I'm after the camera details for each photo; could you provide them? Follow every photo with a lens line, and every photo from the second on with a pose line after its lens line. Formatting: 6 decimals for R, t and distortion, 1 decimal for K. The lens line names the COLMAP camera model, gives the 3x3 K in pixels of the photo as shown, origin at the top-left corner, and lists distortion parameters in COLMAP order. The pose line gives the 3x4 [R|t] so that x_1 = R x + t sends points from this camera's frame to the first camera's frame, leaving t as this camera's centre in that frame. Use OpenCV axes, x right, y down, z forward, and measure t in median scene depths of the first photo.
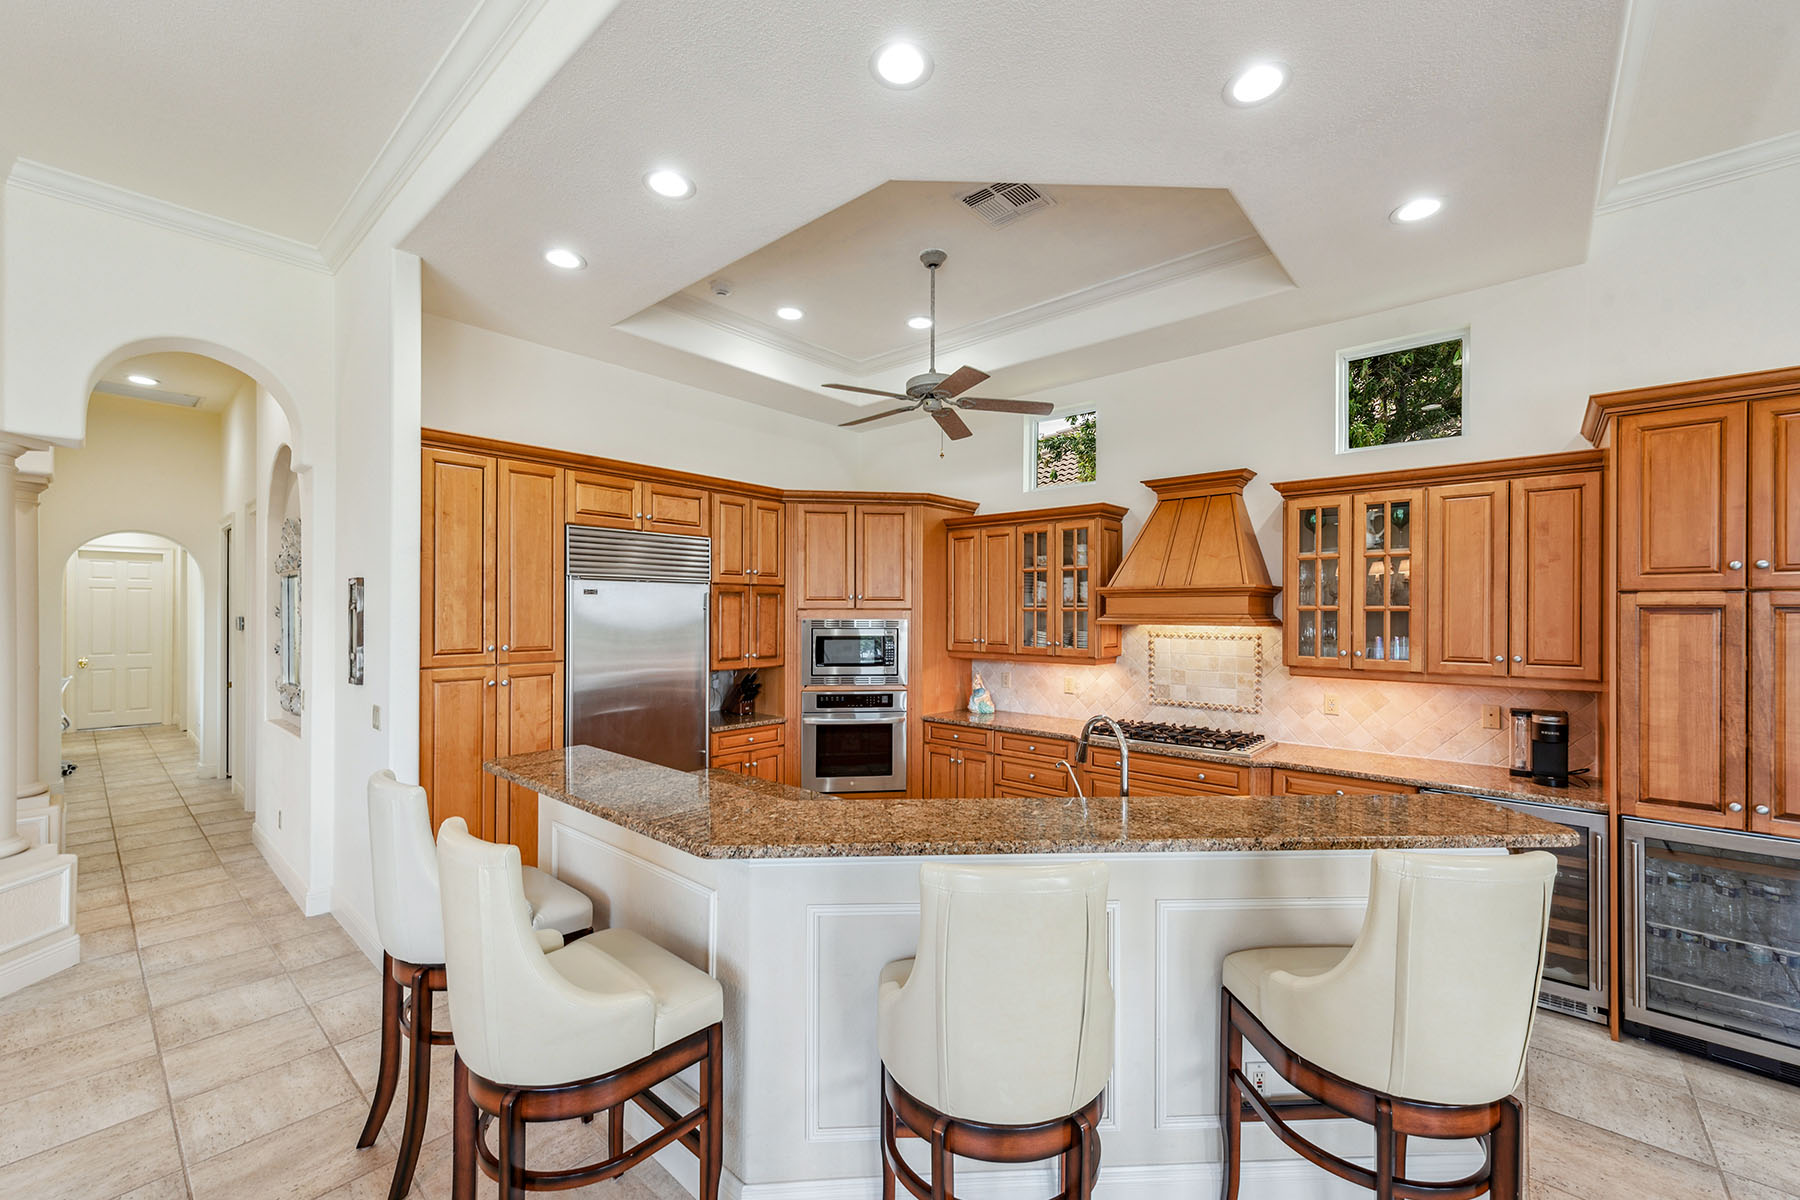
lens RADIAL K [[722.5, 0, 904.9], [0, 722.5, 611.6], [0, 0, 1]] dist [0.012867, -0.001945]
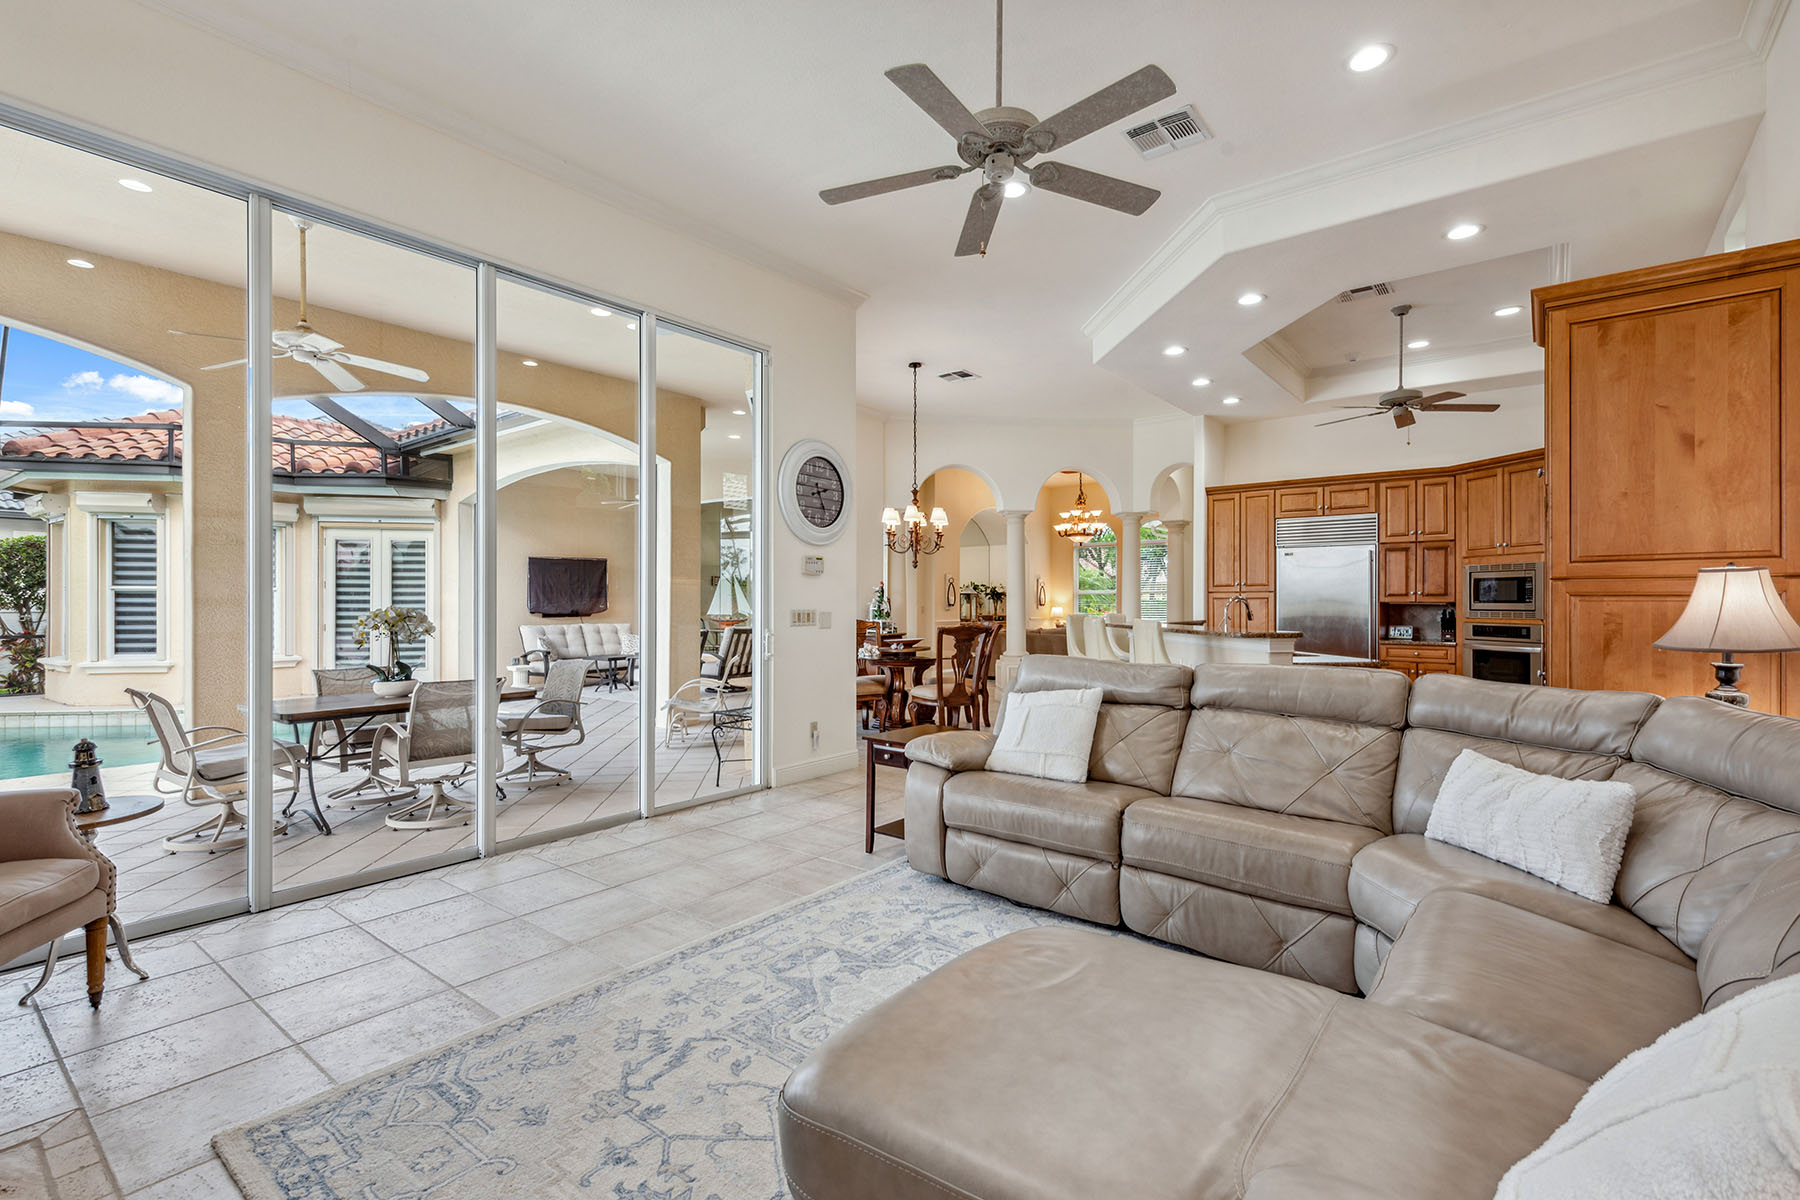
lens RADIAL K [[795.7, 0, 911.5], [0, 795.7, 603.2], [0, 0, 1]] dist [0.013241, -0.003630]
pose [[0.044505, -0.001303, -0.999008, 1.668457], [0.001534, 0.999998, -0.001236, 0.105390], [0.999008, -0.001477, 0.044507, -0.048724]]
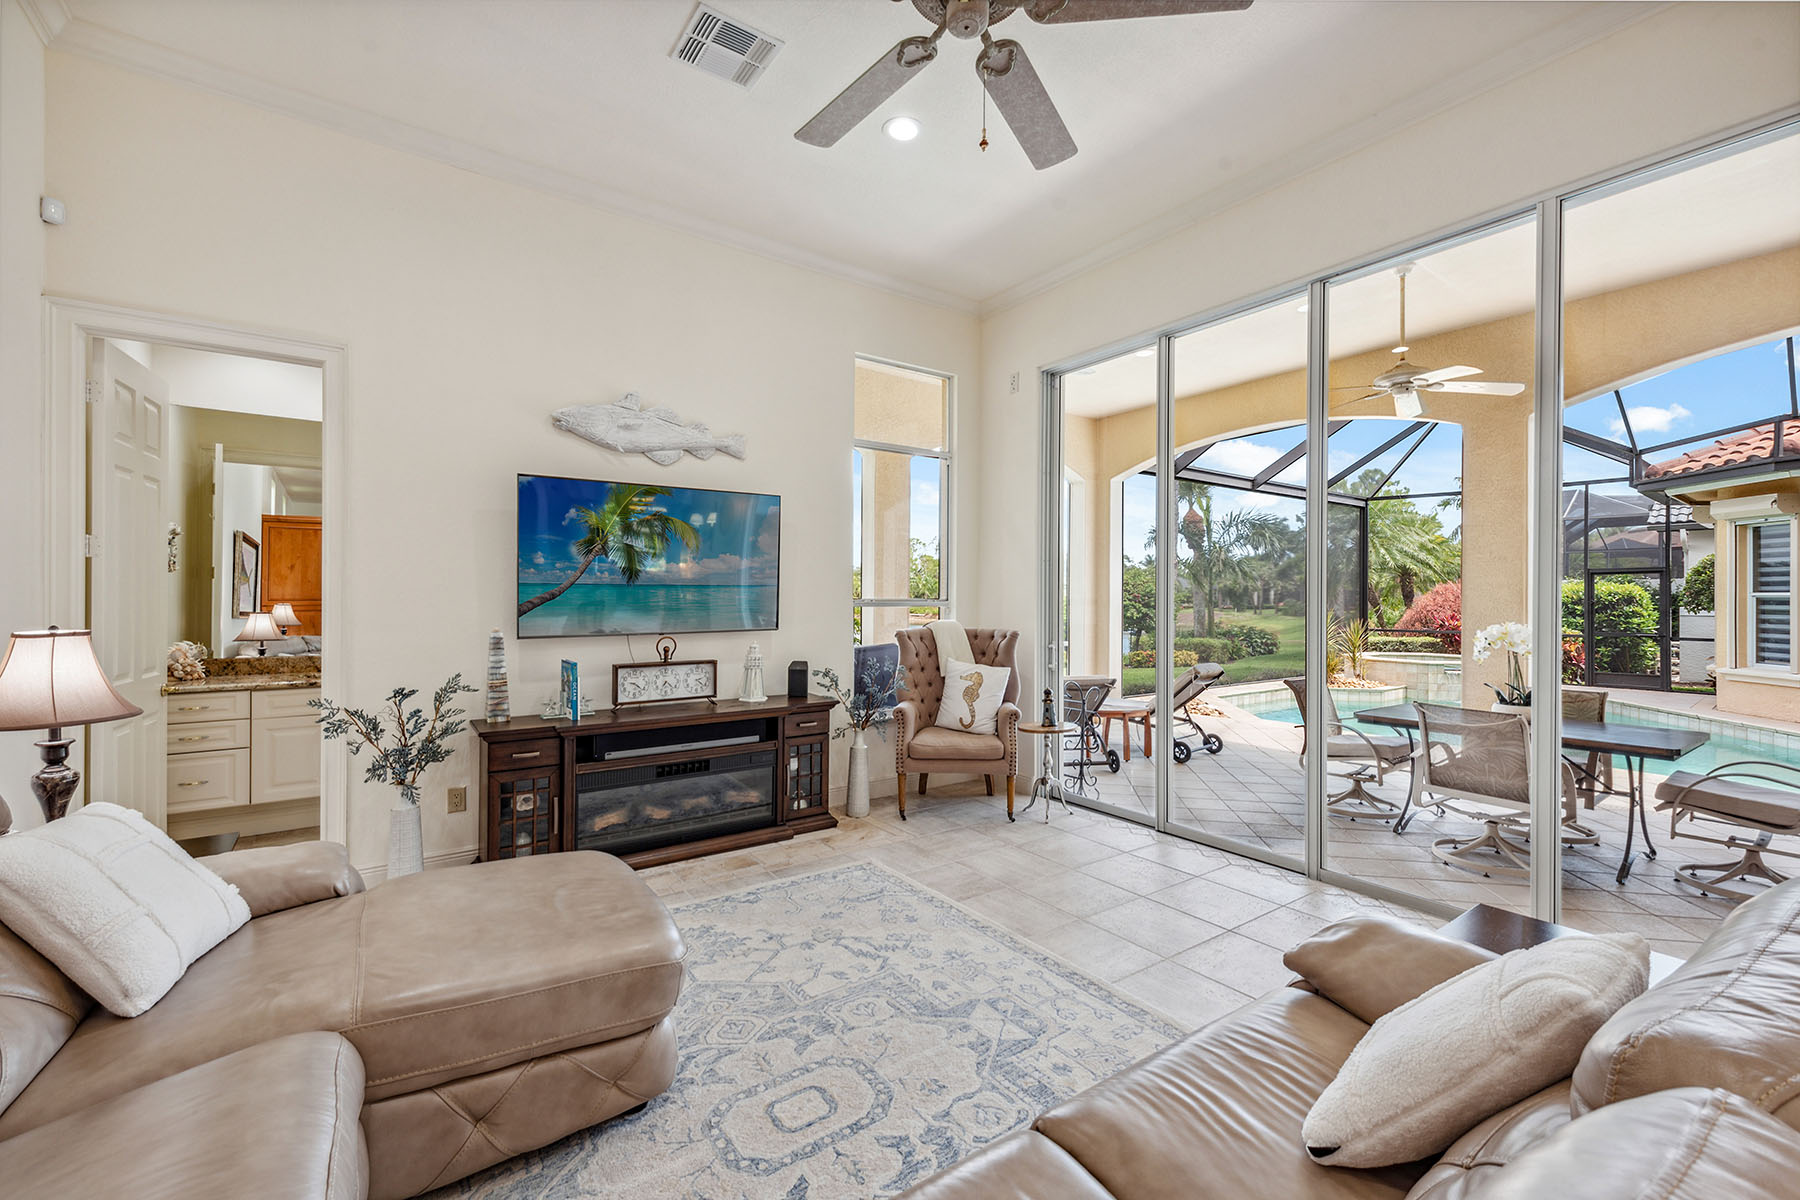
lens RADIAL K [[749.4, 0, 902.7], [0, 749.4, 599.2], [0, 0, 1]] dist [0.013366, -0.000153]
pose [[-0.970653, -0.007211, 0.240374, 0.876669], [-0.007246, 0.999973, 0.000739, 0.076709], [-0.240373, -0.001024, -0.970680, 0.524636]]
